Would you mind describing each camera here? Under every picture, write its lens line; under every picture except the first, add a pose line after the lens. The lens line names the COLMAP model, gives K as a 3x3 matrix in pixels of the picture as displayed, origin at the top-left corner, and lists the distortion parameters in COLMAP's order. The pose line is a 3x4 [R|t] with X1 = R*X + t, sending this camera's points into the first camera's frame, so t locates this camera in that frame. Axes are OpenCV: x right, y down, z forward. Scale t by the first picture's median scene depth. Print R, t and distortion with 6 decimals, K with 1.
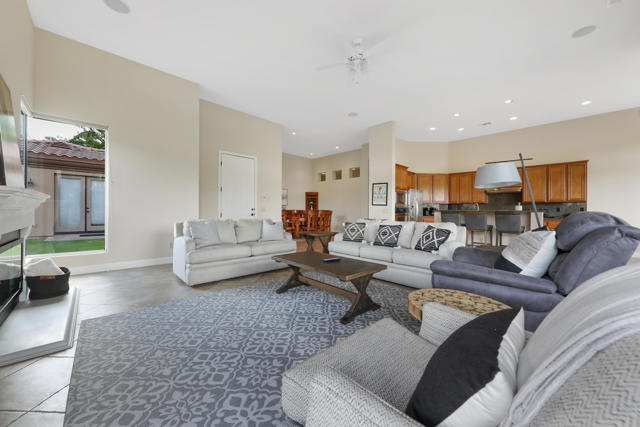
lens RADIAL K [[230.8, 0, 322.6], [0, 230.8, 222.5], [0, 0, 1]] dist [0.000420, -0.000039]
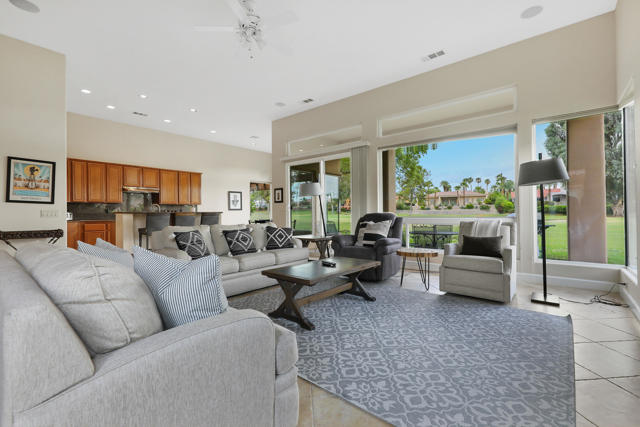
lens RADIAL K [[284.1, 0, 320.0], [0, 284.1, 213.5], [0, 0, 1]] dist [0.016222, -0.000024]
pose [[-0.084381, -0.007989, 0.996402, -0.495663], [0.053742, 0.998476, 0.012557, -0.027948], [-0.994983, 0.054608, -0.083823, 0.478780]]
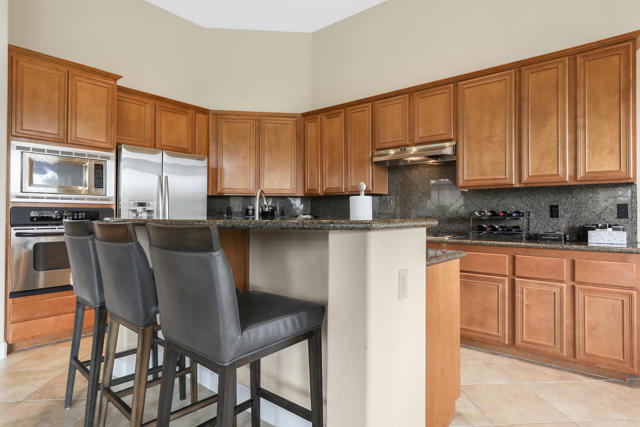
lens RADIAL K [[355.6, 0, 320.0], [0, 355.6, 213.5], [0, 0, 1]] dist [0.002583, 0.000084]
pose [[0.998084, -0.020922, 0.058236, 0.746415], [0.022242, 0.999508, -0.022125, -0.055736], [-0.057744, 0.023378, 0.998058, 0.608881]]
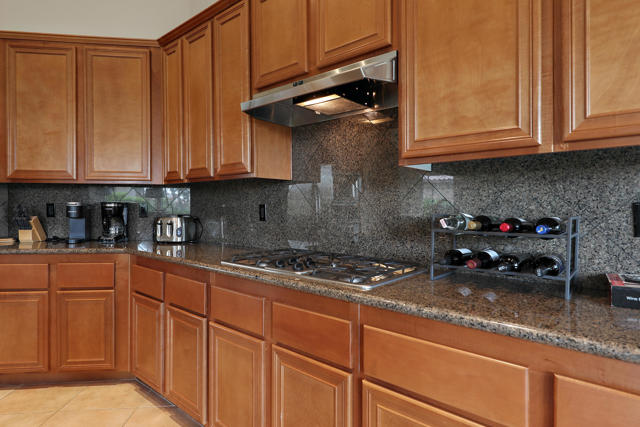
lens RADIAL K [[366.0, 0, 323.3], [0, 366.0, 204.7], [0, 0, 1]] dist [0.005728, 0.000031]
pose [[0.996639, -0.015503, 0.080441, 0.921691], [0.018191, 0.999297, -0.032793, -0.067332], [-0.079876, 0.034146, 0.996220, 0.912843]]
